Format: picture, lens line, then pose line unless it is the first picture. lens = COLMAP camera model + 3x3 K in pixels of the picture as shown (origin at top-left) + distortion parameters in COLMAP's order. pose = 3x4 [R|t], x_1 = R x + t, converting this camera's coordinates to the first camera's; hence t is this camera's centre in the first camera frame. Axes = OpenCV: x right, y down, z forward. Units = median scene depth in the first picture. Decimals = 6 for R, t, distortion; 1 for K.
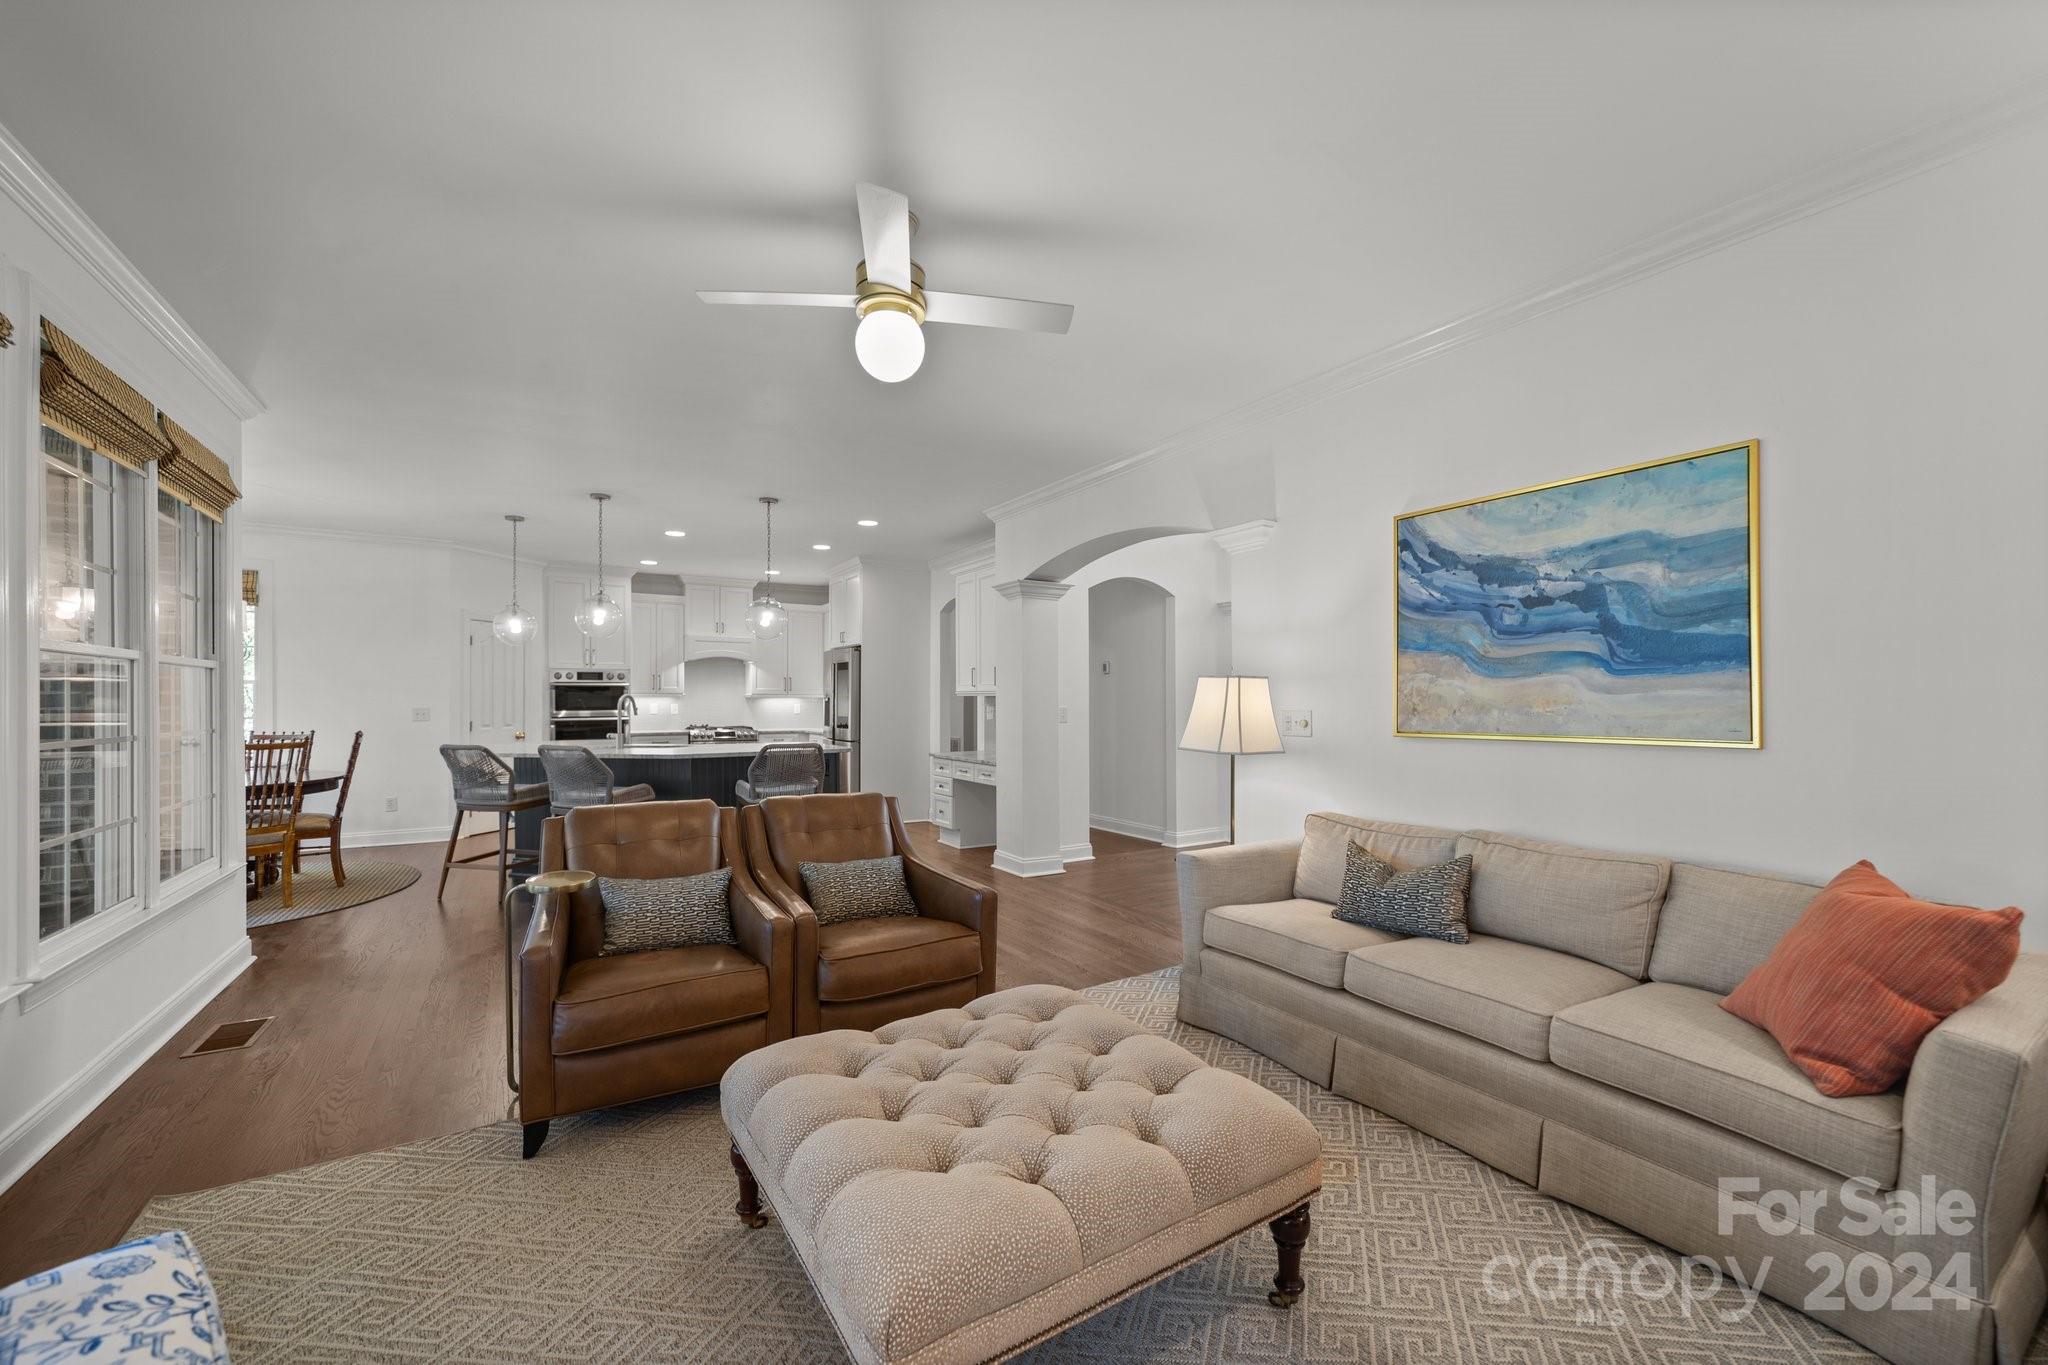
lens RADIAL K [[792.9, 0, 1021.8], [0, 792.9, 694.3], [0, 0, 1]] dist [-0.015876, 0.006022]
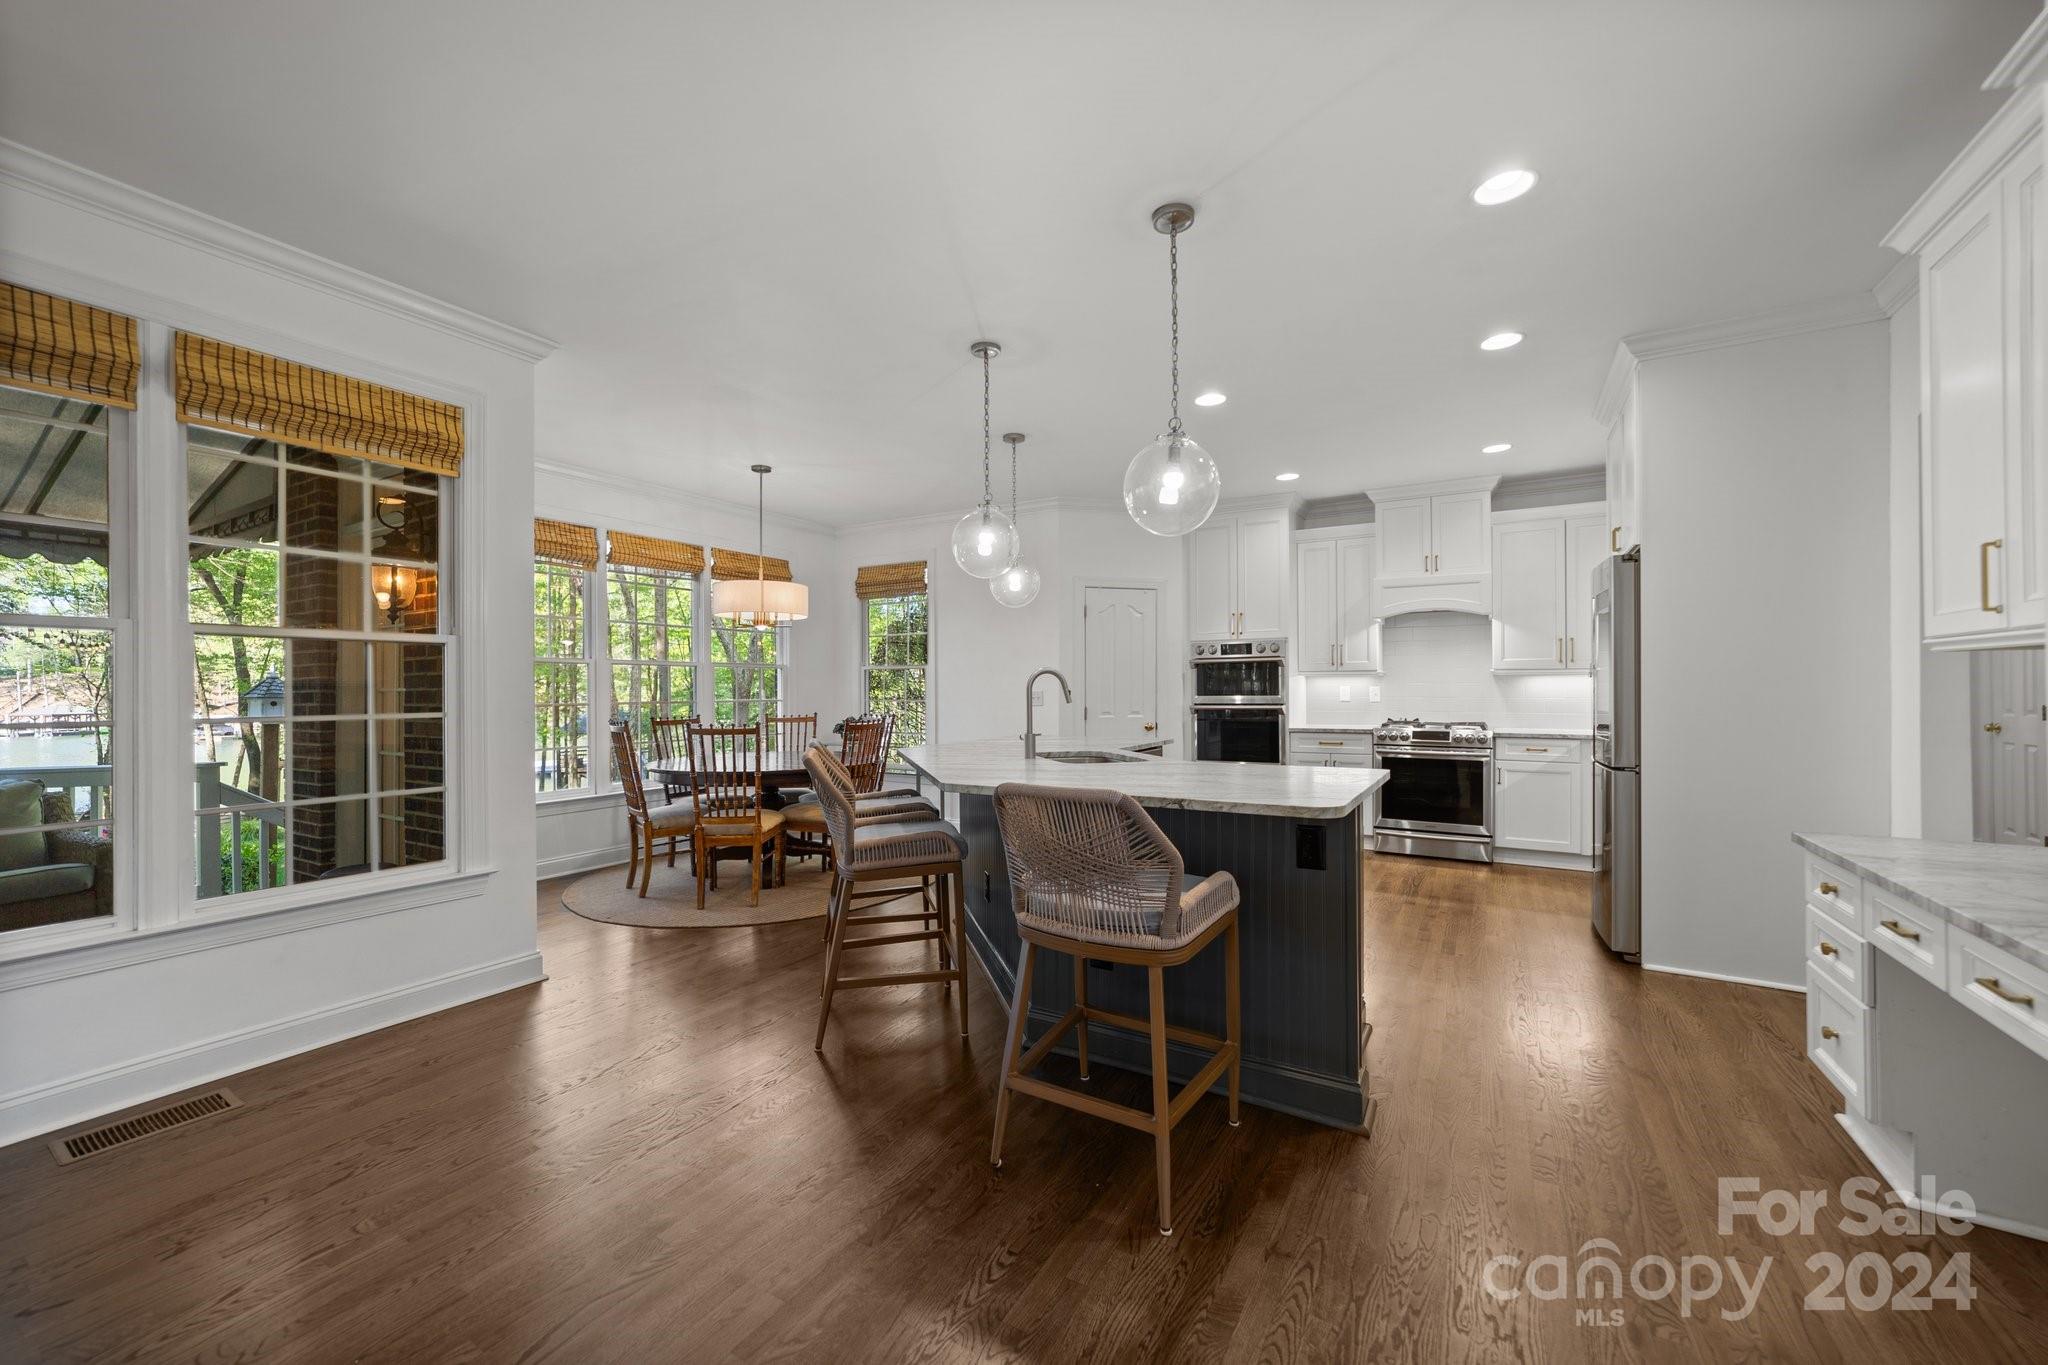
lens RADIAL K [[792.9, 0, 1024.2], [0, 792.9, 685.4], [0, 0, 1]] dist [-0.015876, 0.006022]
pose [[0.463705, -0.007740, -0.885956, 0.018503], [0.012911, 0.999915, -0.001978, 0.010023], [0.885895, -0.010521, 0.463766, 0.494754]]
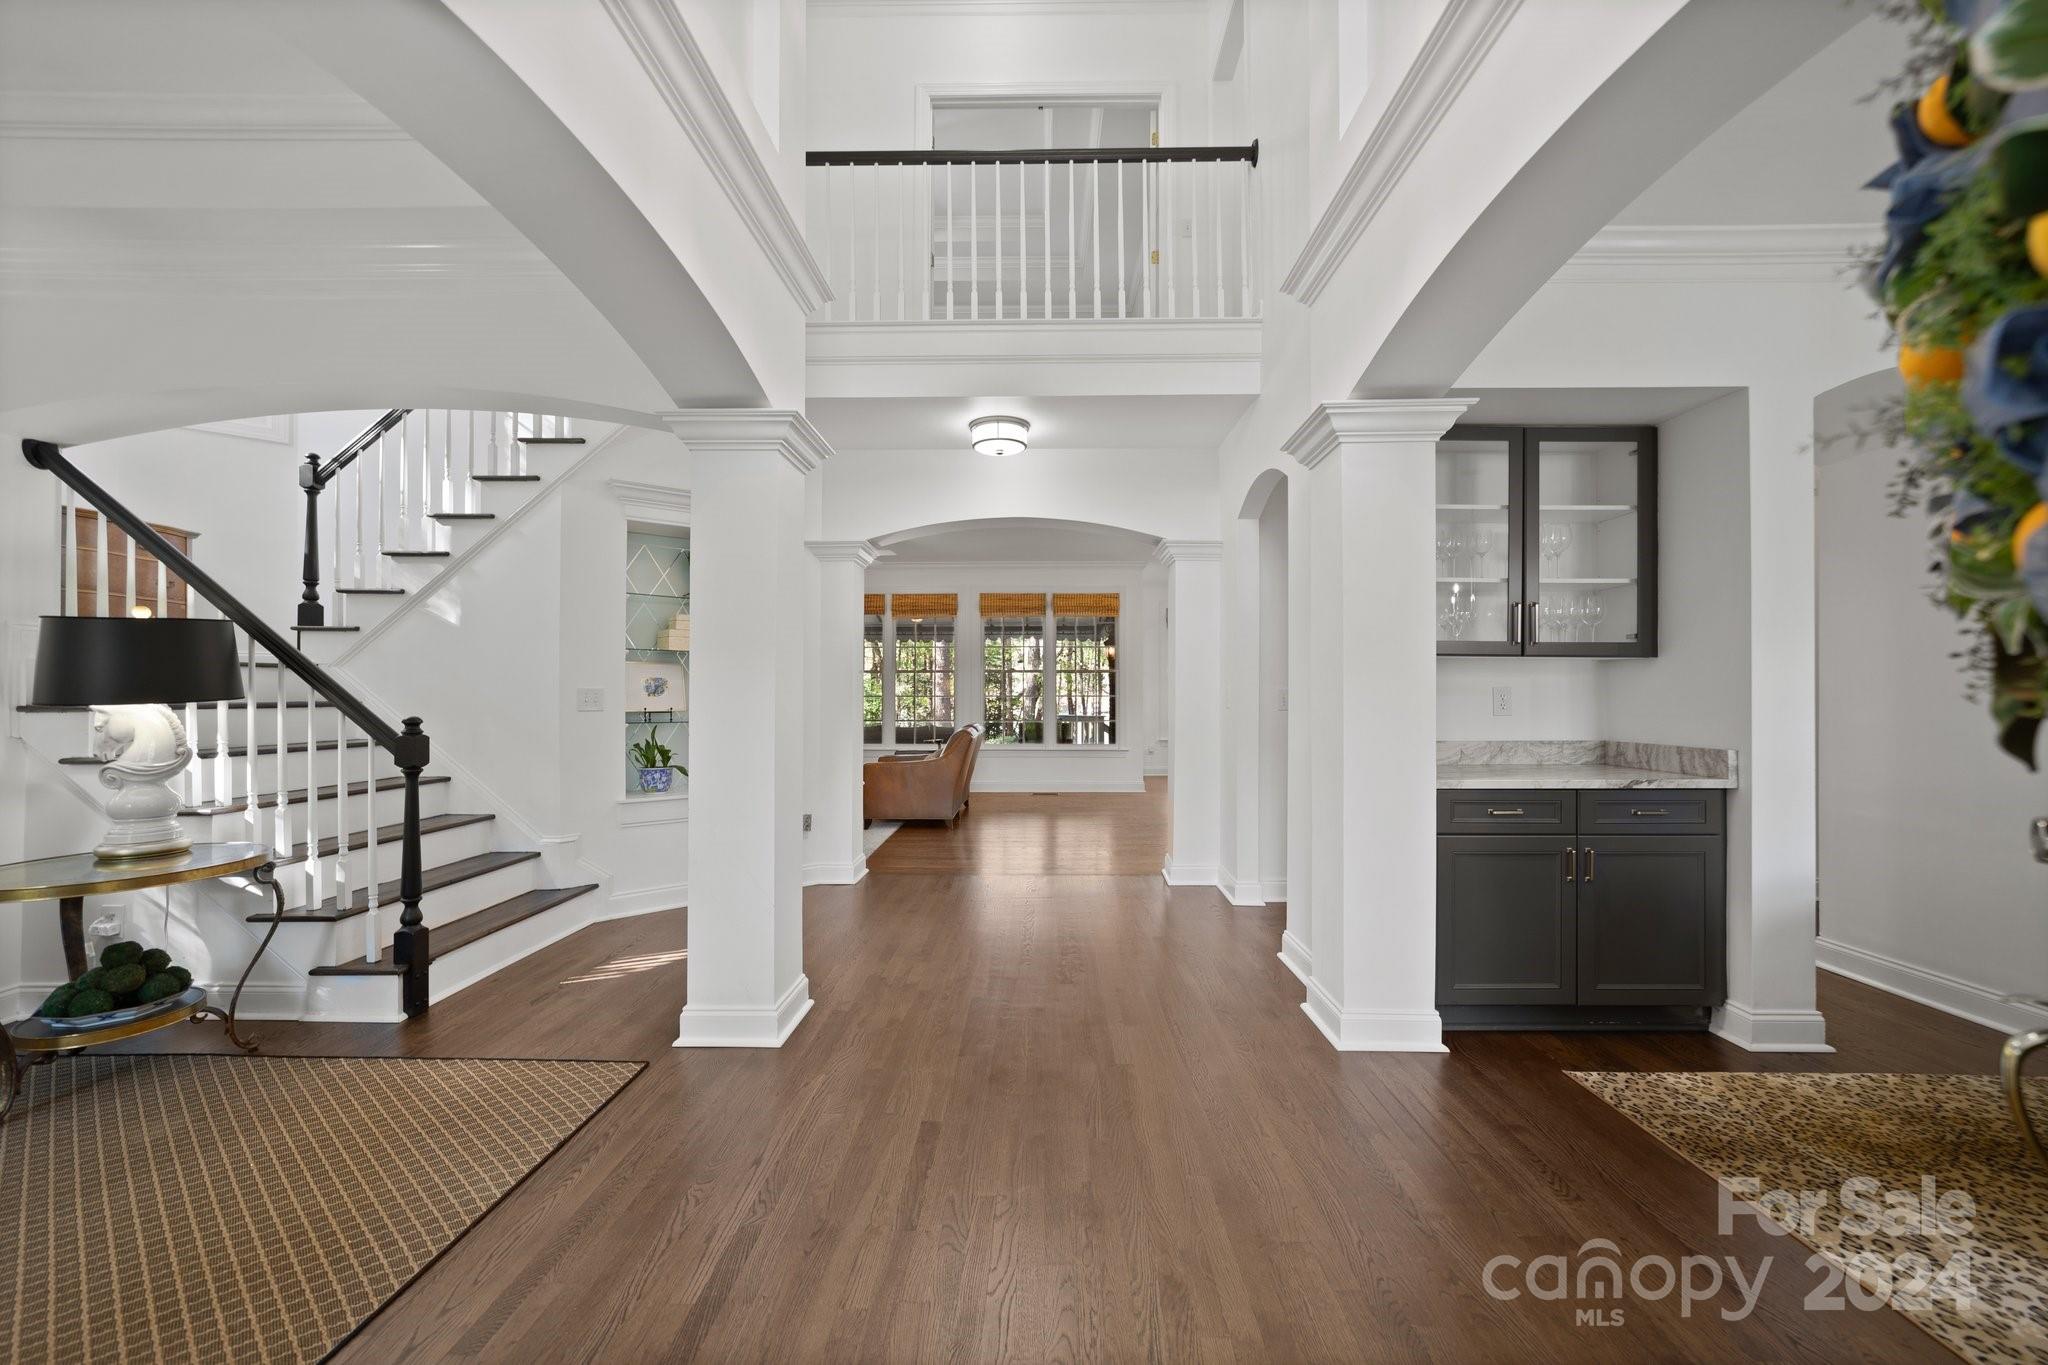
lens RADIAL K [[792.9, 0, 1021.6], [0, 792.9, 693.9], [0, 0, 1]] dist [-0.015876, 0.006022]
pose [[-0.550873, 0.003057, -0.834584, 0.601195], [0.006258, 0.999980, -0.000468, 0.016616], [0.834566, -0.005481, -0.550881, 0.951025]]
